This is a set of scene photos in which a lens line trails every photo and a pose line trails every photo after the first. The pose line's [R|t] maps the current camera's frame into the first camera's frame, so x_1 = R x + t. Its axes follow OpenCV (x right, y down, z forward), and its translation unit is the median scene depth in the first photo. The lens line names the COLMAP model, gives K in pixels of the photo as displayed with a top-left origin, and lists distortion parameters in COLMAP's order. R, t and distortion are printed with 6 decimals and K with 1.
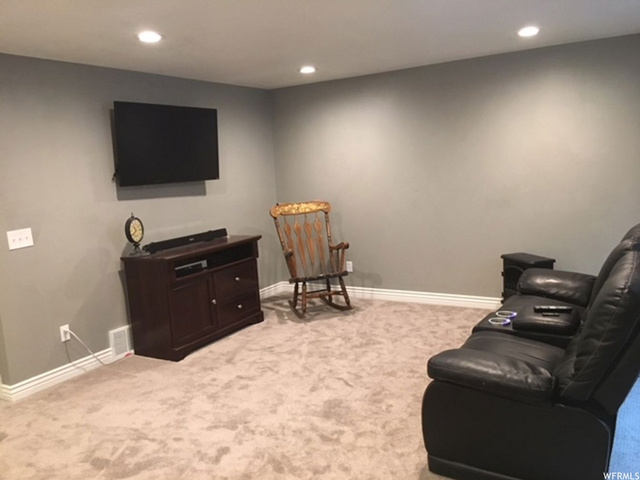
lens RADIAL K [[534.7, 0, 322.6], [0, 534.7, 238.7], [0, 0, 1]] dist [0.042465, -0.061052]
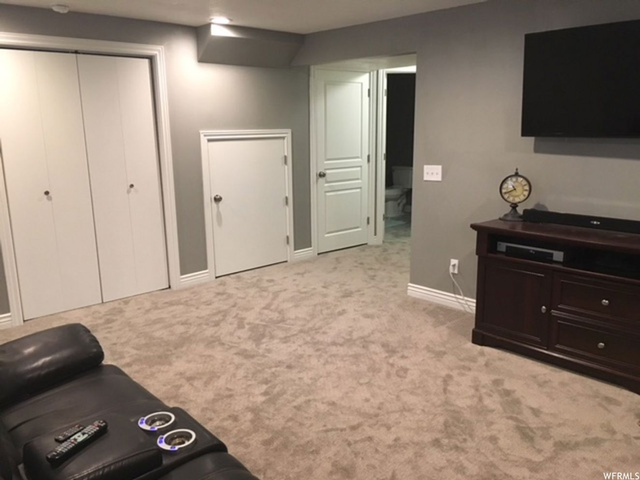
lens RADIAL K [[534.7, 0, 322.7], [0, 534.7, 241.0], [0, 0, 1]] dist [0.042465, -0.061052]
pose [[-0.266529, 0.267383, -0.925996, 0.591225], [-0.109597, 0.946110, 0.304736, -0.177304], [0.957575, 0.182707, -0.222861, 0.974539]]
